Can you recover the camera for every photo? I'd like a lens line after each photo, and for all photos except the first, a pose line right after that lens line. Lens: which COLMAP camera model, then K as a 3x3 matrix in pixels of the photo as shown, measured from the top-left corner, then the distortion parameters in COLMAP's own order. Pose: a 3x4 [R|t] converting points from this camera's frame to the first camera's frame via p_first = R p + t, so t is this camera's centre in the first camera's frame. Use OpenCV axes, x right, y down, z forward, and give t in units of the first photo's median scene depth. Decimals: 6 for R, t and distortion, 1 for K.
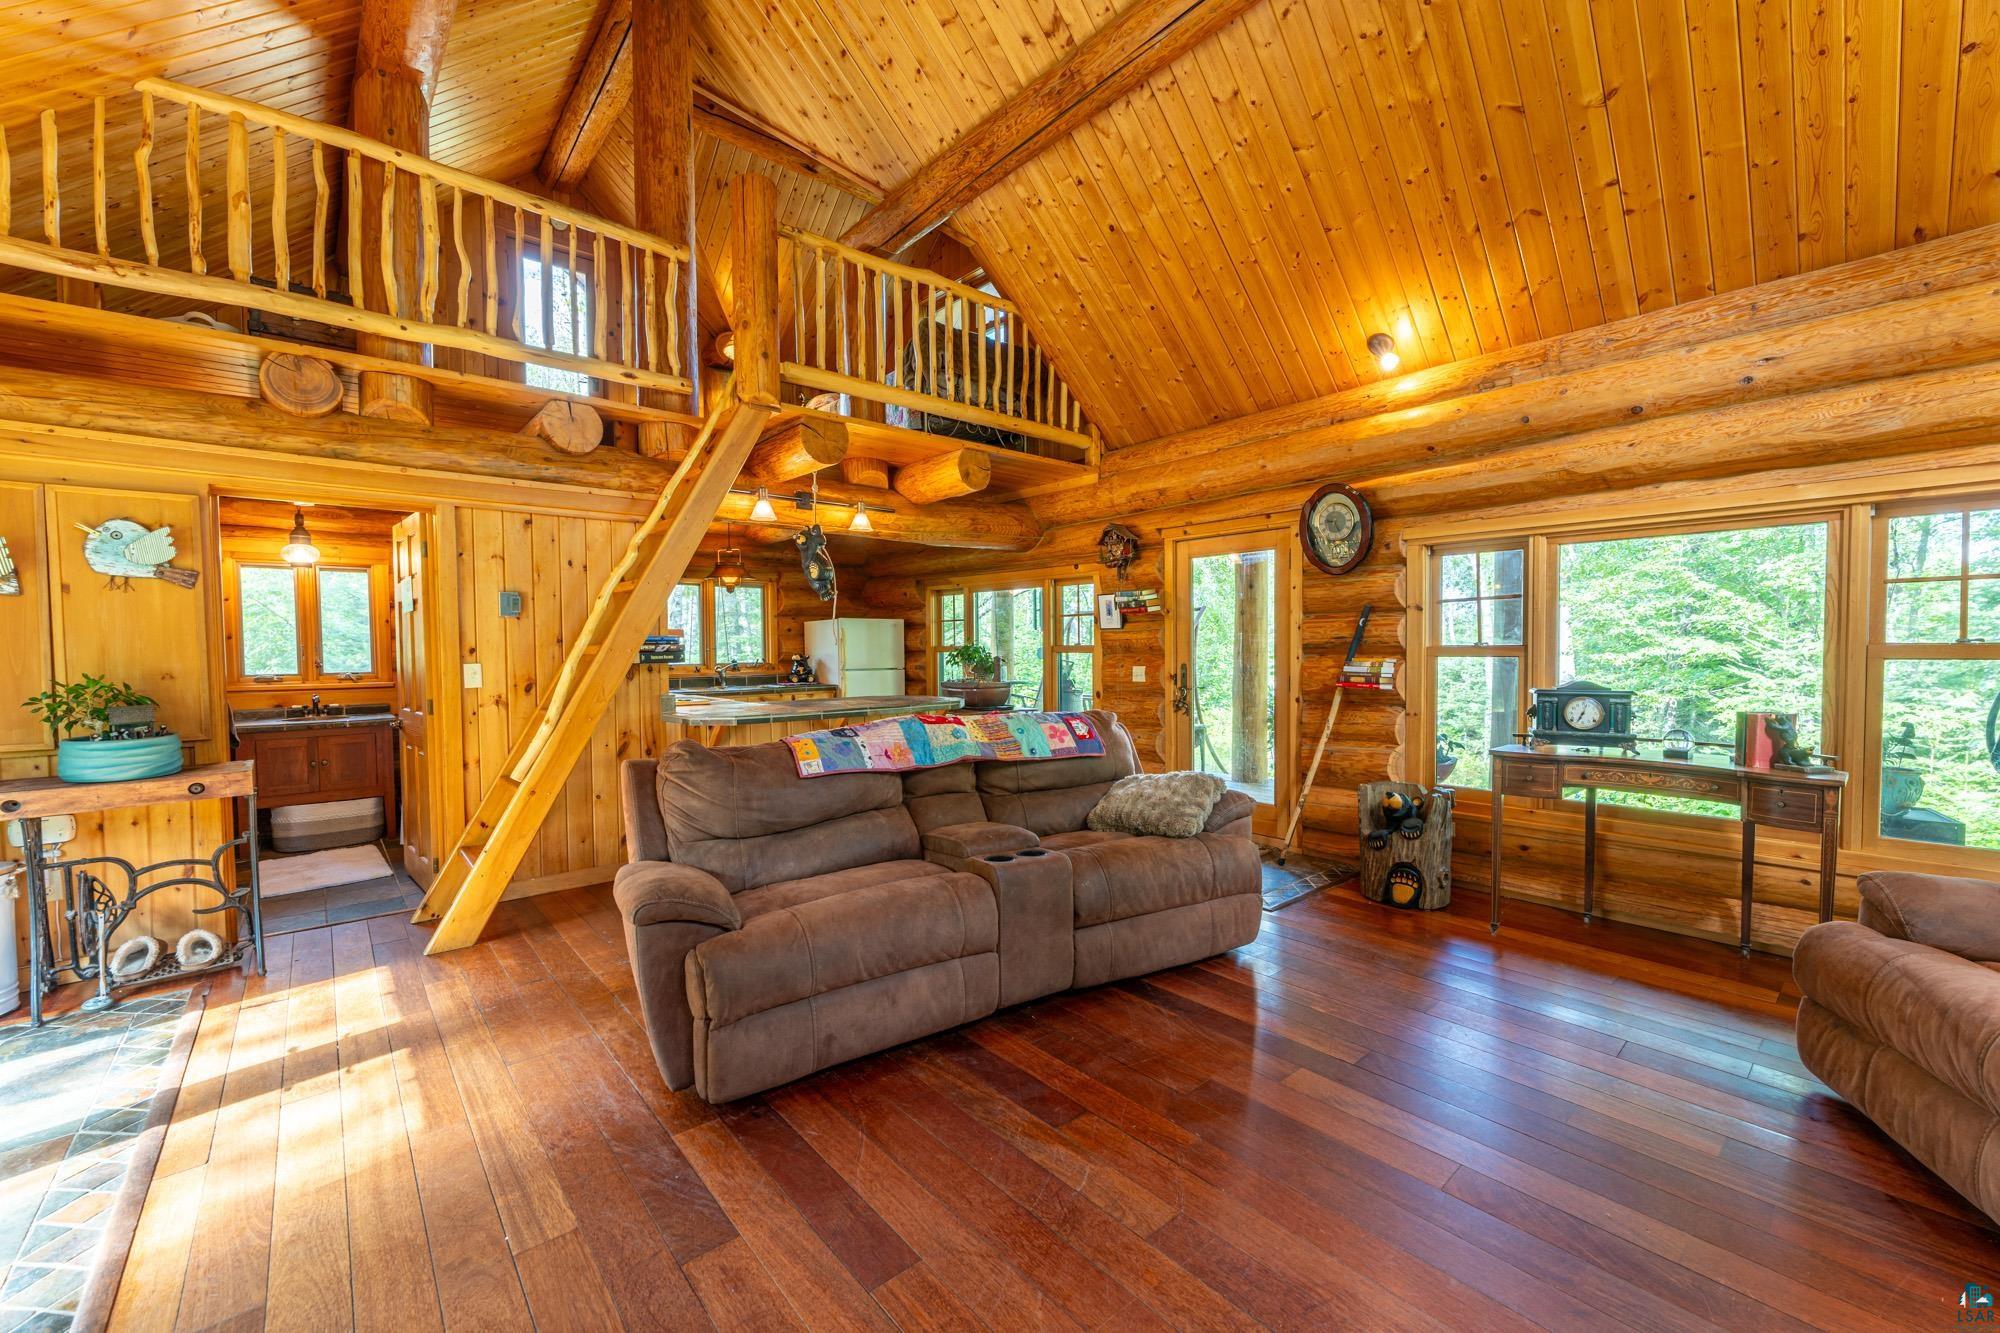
lens RADIAL K [[790.2, 0, 991.0], [0, 790.2, 672.1], [0, 0, 1]] dist [-0.000797, 0.000075]
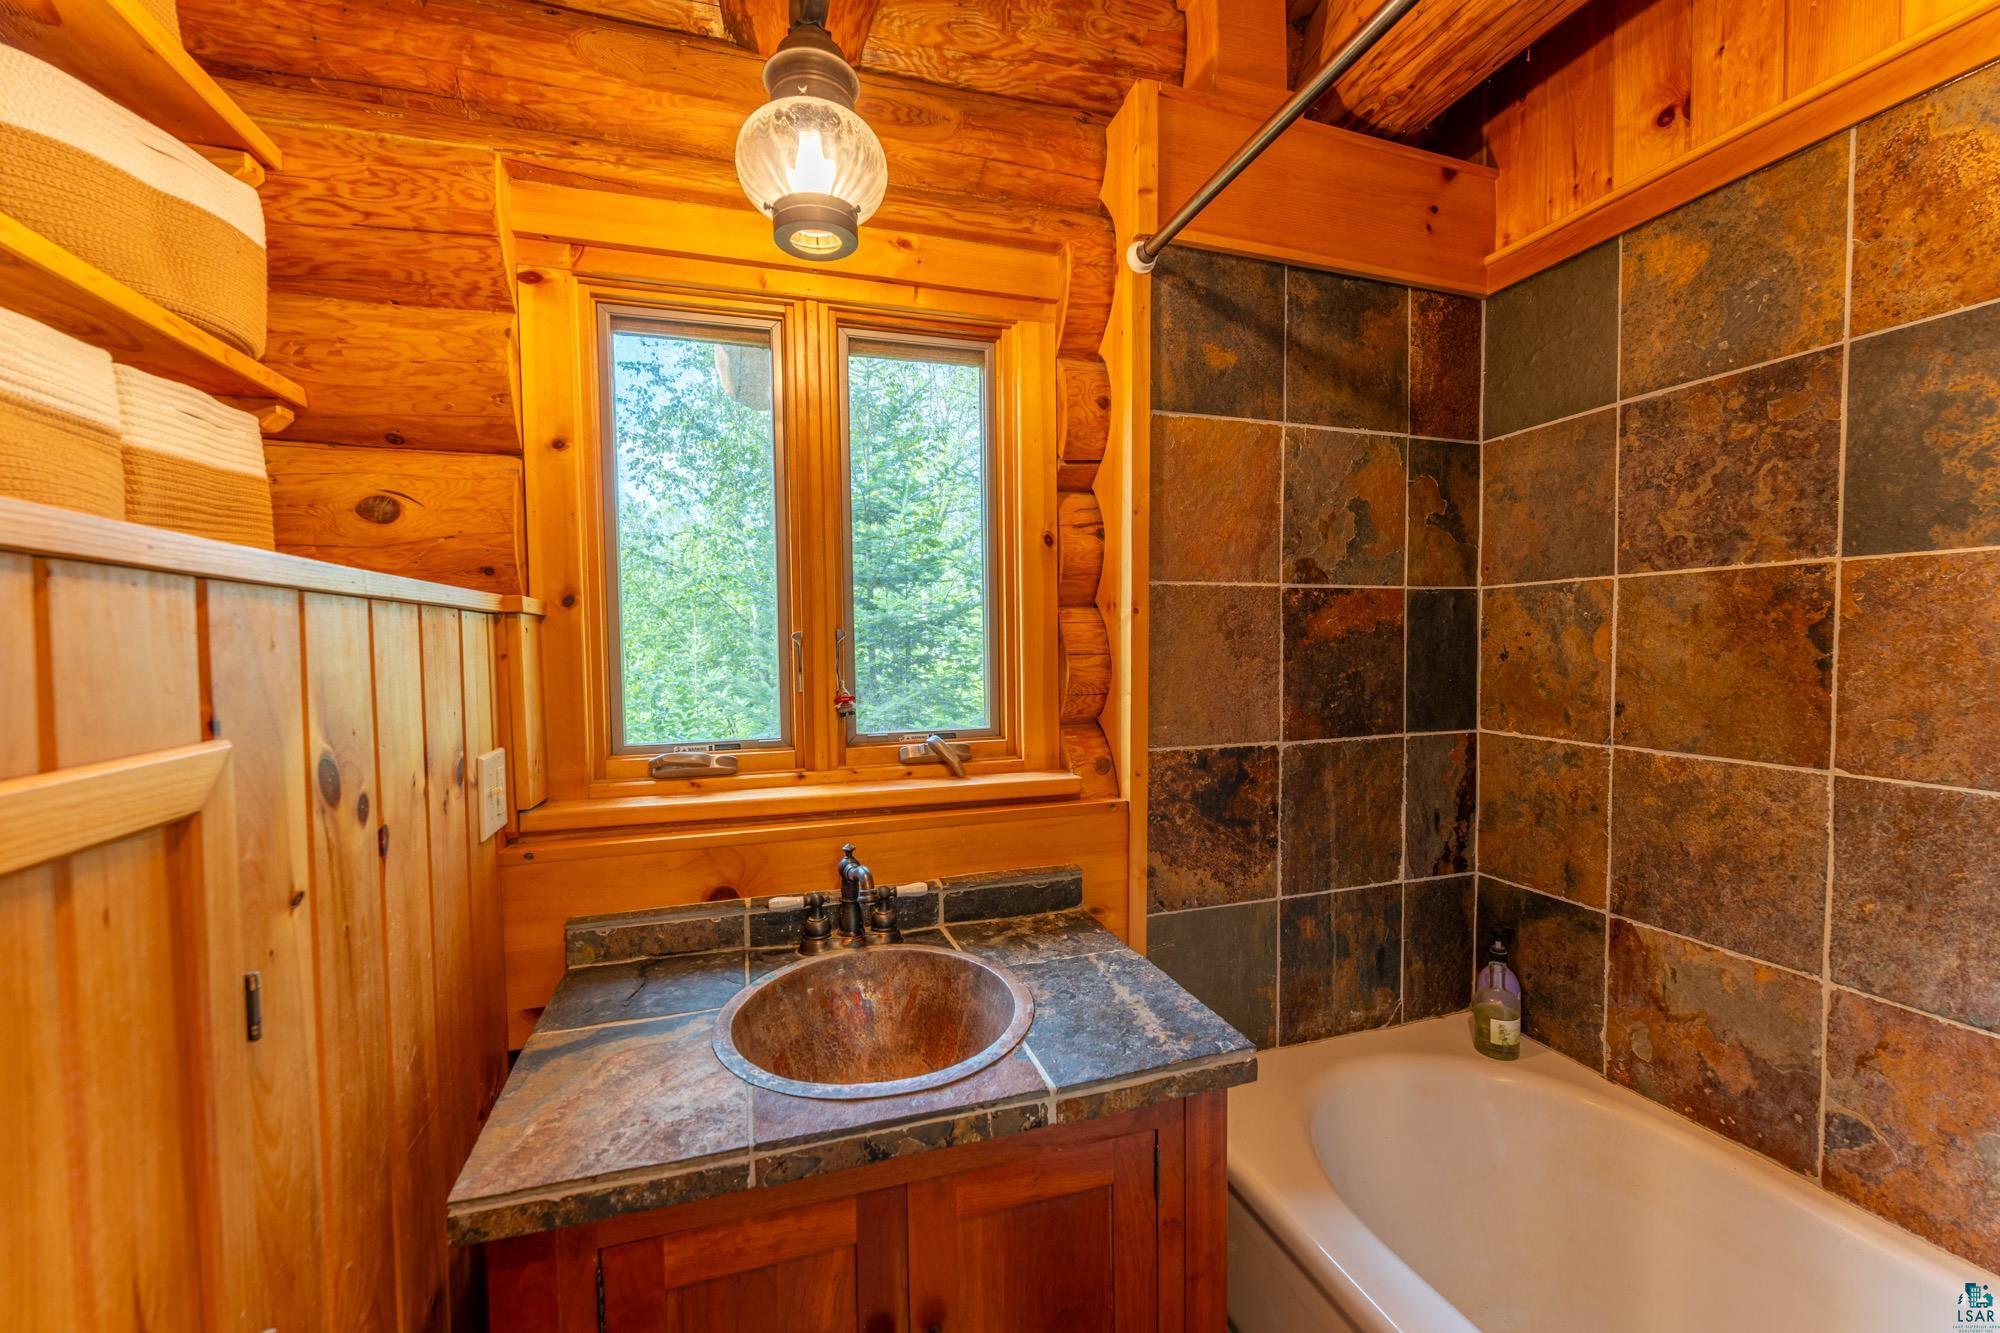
lens RADIAL K [[792.7, 0, 991.6], [0, 792.7, 671.7], [0, 0, 1]] dist [-0.000177, -0.000162]
pose [[0.917596, 0.009482, -0.397400, -0.877291], [-0.007700, 0.999952, 0.006080, -0.028466], [0.397439, -0.002519, 0.917625, 0.972134]]
